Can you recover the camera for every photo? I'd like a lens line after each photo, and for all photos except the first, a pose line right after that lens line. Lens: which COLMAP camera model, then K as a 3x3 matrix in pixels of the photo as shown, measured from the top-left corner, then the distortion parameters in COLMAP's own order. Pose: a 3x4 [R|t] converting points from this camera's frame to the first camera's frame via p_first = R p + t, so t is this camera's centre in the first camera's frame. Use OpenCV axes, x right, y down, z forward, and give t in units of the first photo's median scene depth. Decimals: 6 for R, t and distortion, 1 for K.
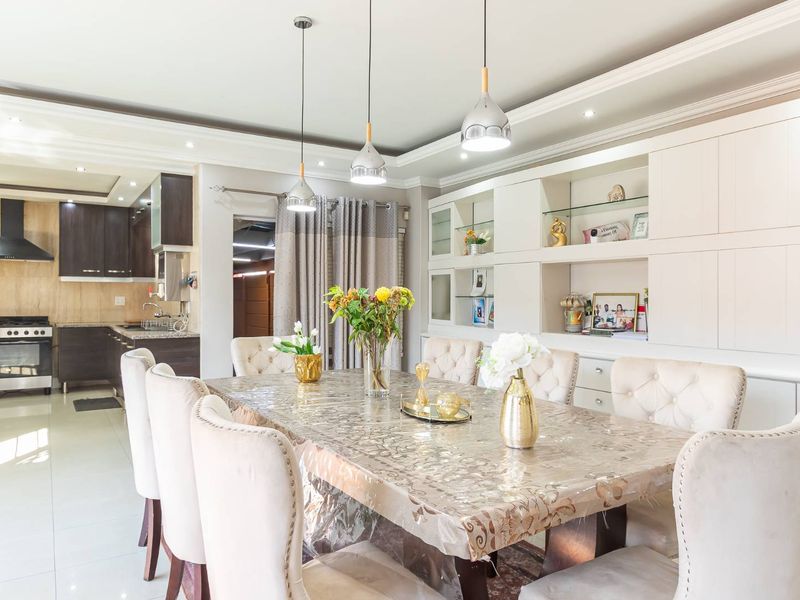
lens RADIAL K [[539.6, 0, 402.3], [0, 539.6, 299.3], [0, 0, 1]] dist [0.001803, -0.000685]
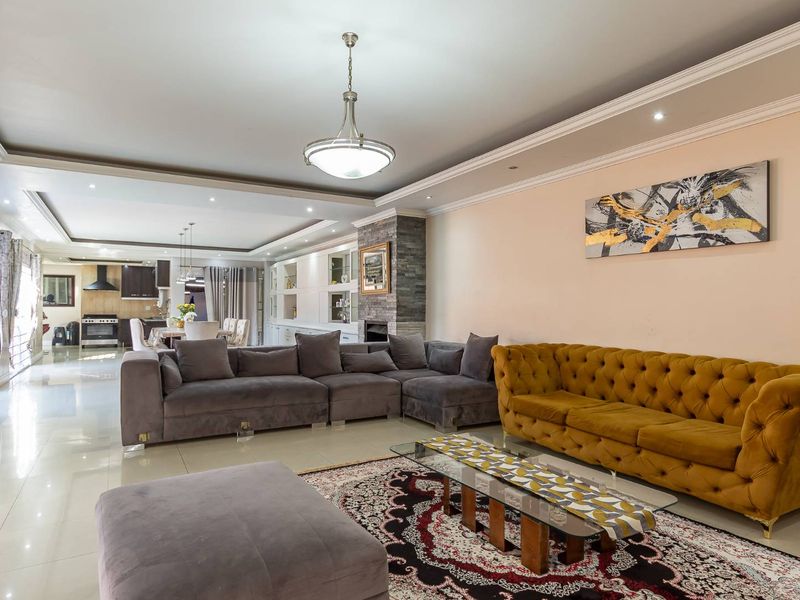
lens RADIAL K [[500.2, 0, 405.3], [0, 500.2, 301.5], [0, 0, 1]] dist [0.026975, -0.002631]
pose [[0.998353, -0.001018, -0.057367, 0.723580], [0.000155, 0.999887, -0.015061, 0.007863], [0.057376, 0.015028, 0.998240, -1.118640]]
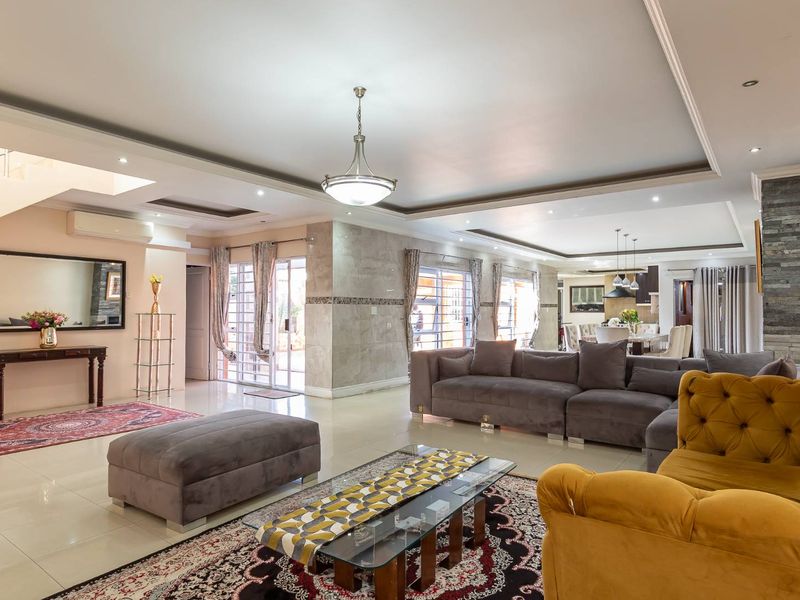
lens RADIAL K [[500.2, 0, 394.4], [0, 500.2, 299.3], [0, 0, 1]] dist [0.026975, -0.002631]
pose [[0.334340, -0.025397, -0.942110, 1.178855], [-0.003470, 0.999597, -0.028178, 0.006909], [0.942446, 0.012690, 0.334117, -0.815664]]
